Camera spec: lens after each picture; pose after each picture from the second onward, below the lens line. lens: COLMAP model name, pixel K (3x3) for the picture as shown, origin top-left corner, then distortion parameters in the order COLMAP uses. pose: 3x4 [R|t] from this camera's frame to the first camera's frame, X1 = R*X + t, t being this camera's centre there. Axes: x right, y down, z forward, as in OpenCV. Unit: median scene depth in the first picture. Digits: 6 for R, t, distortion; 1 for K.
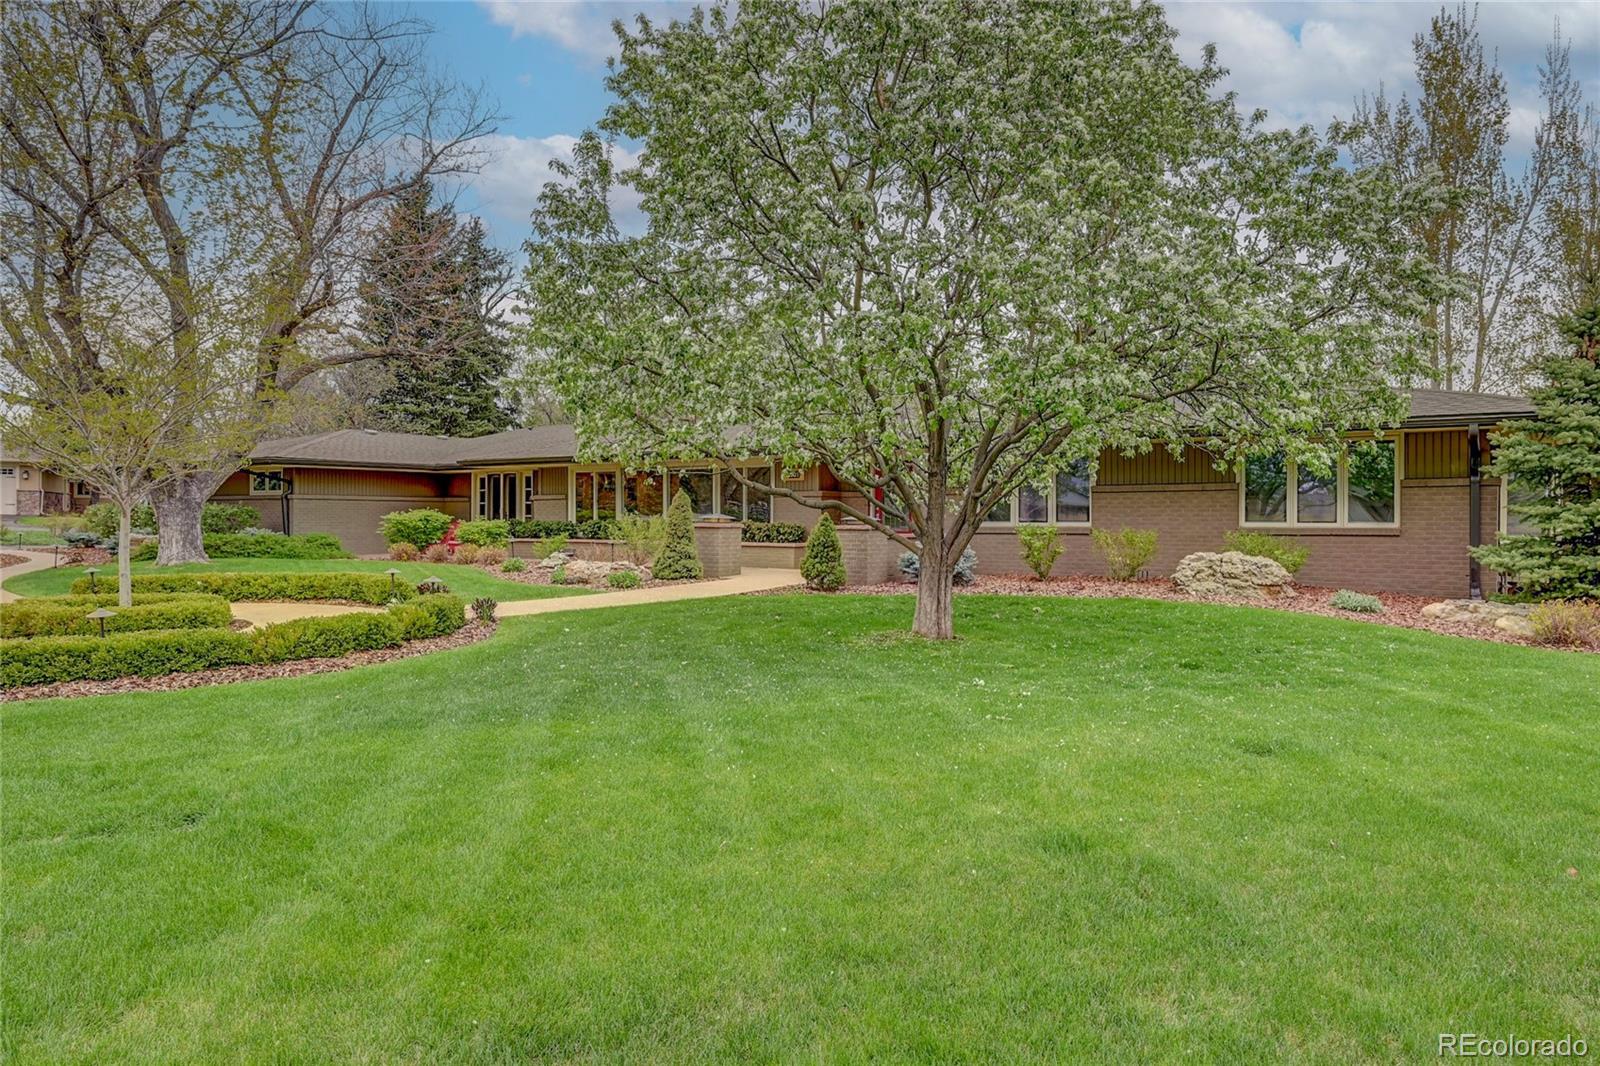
lens RADIAL K [[968.7, 0, 800.0], [0, 968.7, 533.0], [0, 0, 1]] dist [0.001434, 0.000649]
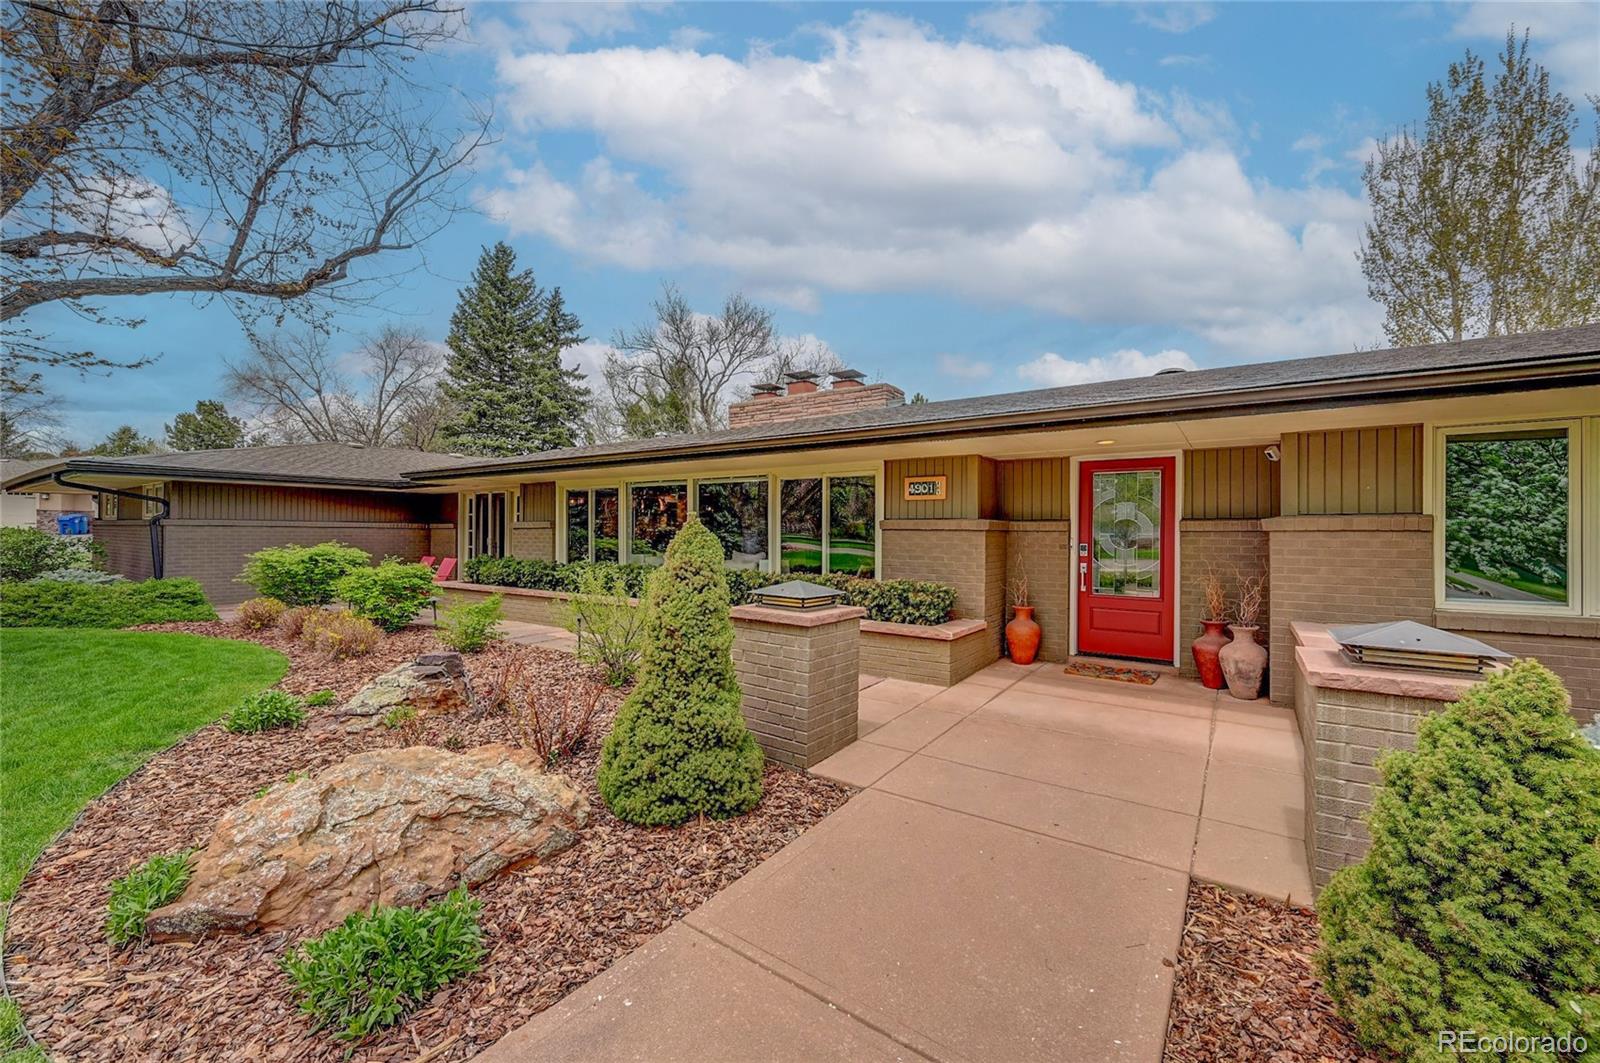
lens RADIAL K [[639.6, 0, 800.0], [0, 639.6, 531.5], [0, 0, 1]] dist [-0.000149, -0.000085]
pose [[0.999936, 0.004185, -0.010497, -0.051426], [-0.004383, 0.999811, -0.018927, -0.021594], [0.010415, 0.018971, 0.999766, 0.473163]]
